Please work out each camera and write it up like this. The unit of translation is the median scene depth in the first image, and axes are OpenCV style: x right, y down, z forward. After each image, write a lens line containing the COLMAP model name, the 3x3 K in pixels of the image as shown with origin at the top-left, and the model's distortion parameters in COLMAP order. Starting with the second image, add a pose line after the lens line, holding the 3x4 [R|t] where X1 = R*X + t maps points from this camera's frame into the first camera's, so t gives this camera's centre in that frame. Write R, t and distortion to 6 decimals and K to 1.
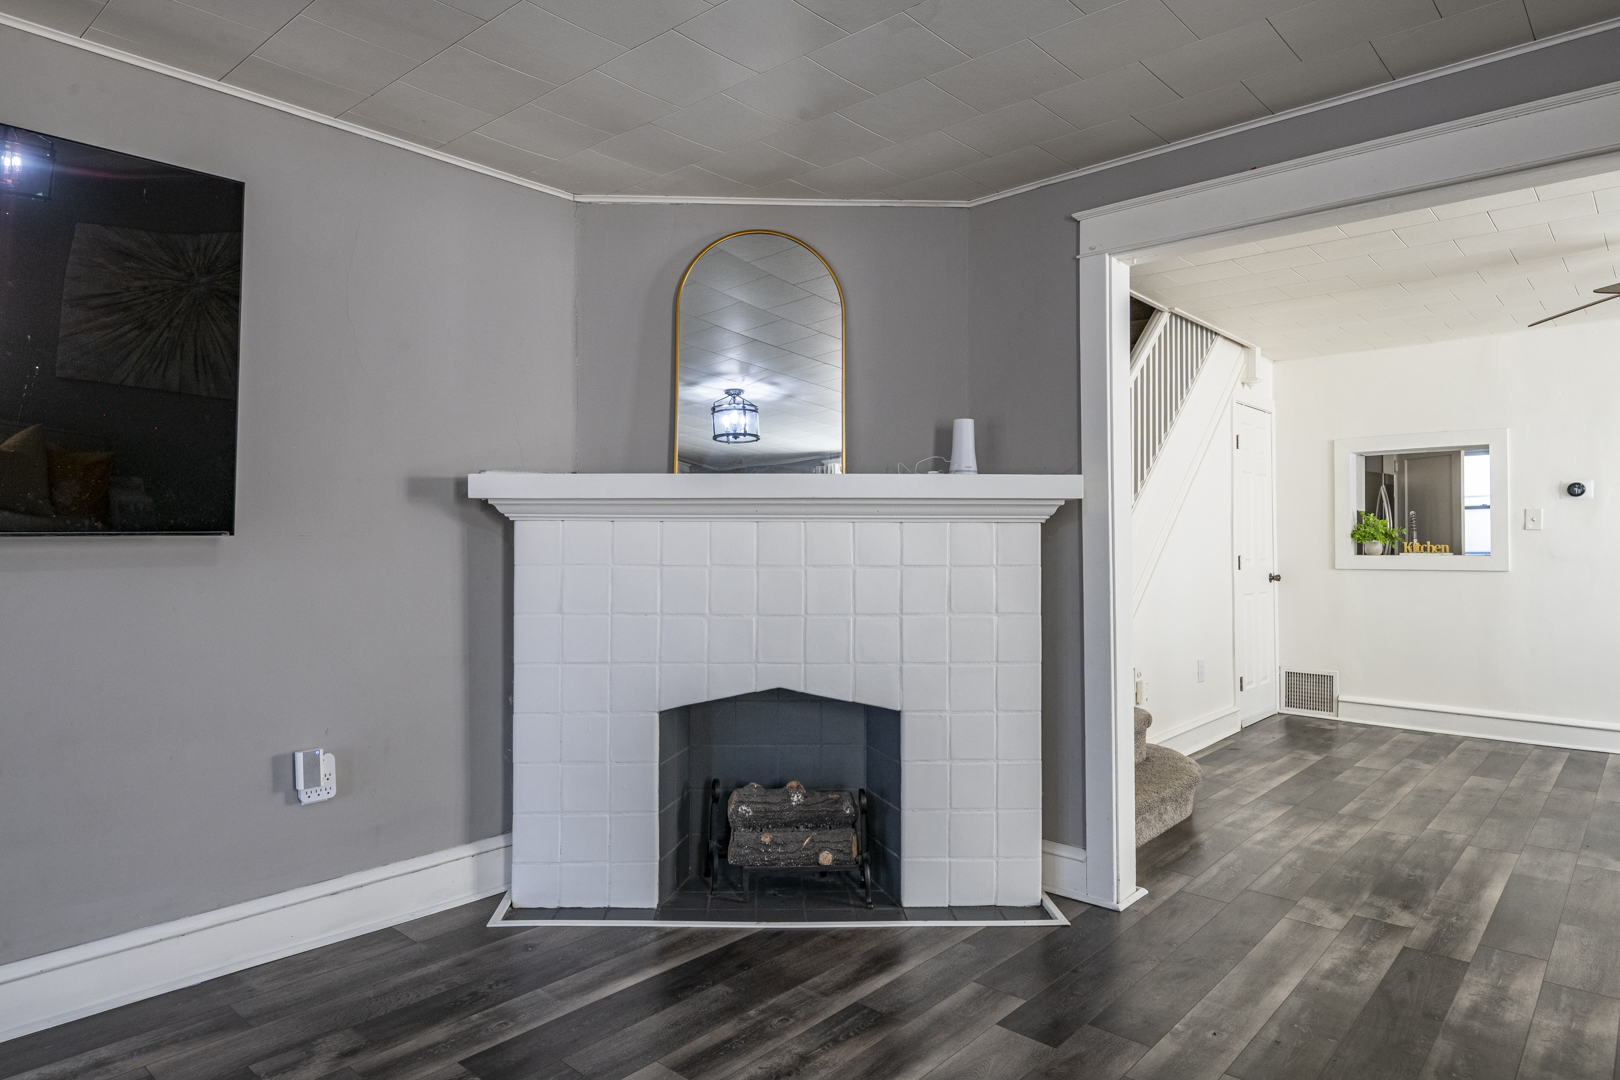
lens RADIAL K [[959.2, 0, 795.1], [0, 959.2, 542.7], [0, 0, 1]] dist [0.017519, -0.008322]
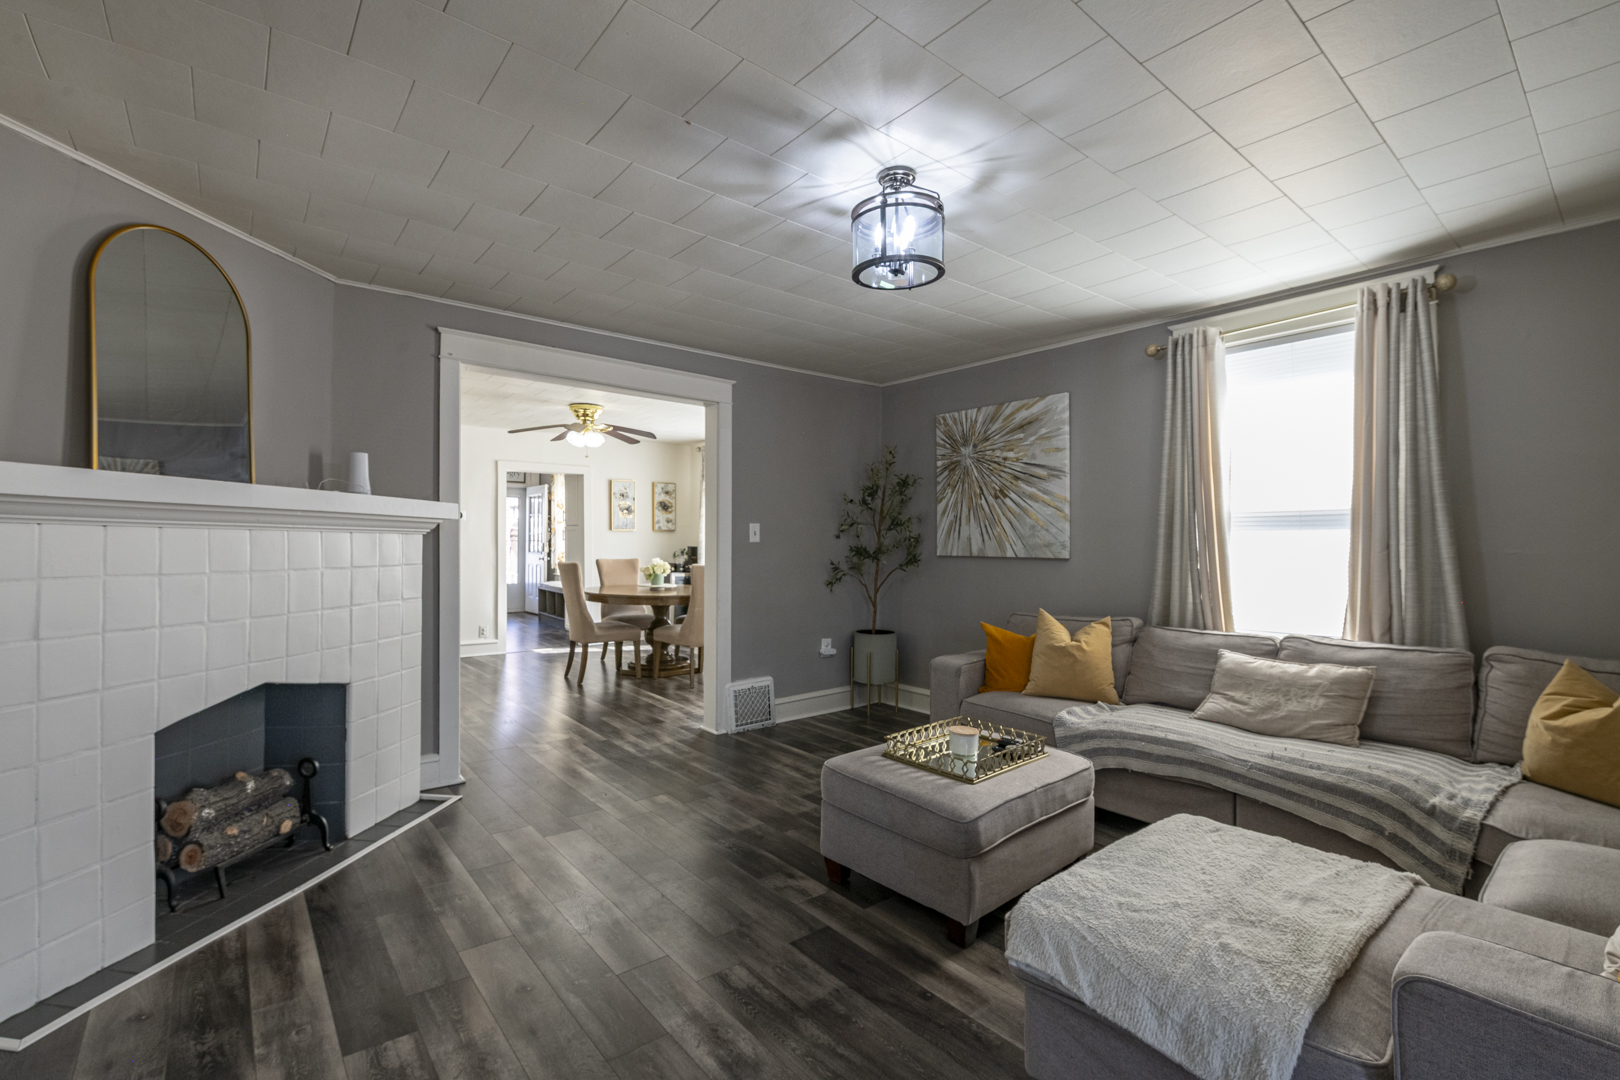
lens RADIAL K [[718.2, 0, 818.4], [0, 718.2, 533.1], [0, 0, 1]] dist [-0.017125, -0.000412]
pose [[0.135537, 0.014463, 0.990667, -0.763120], [-0.008849, 0.999871, -0.013387, -0.013916], [-0.990733, -0.006952, 0.135647, 0.282235]]
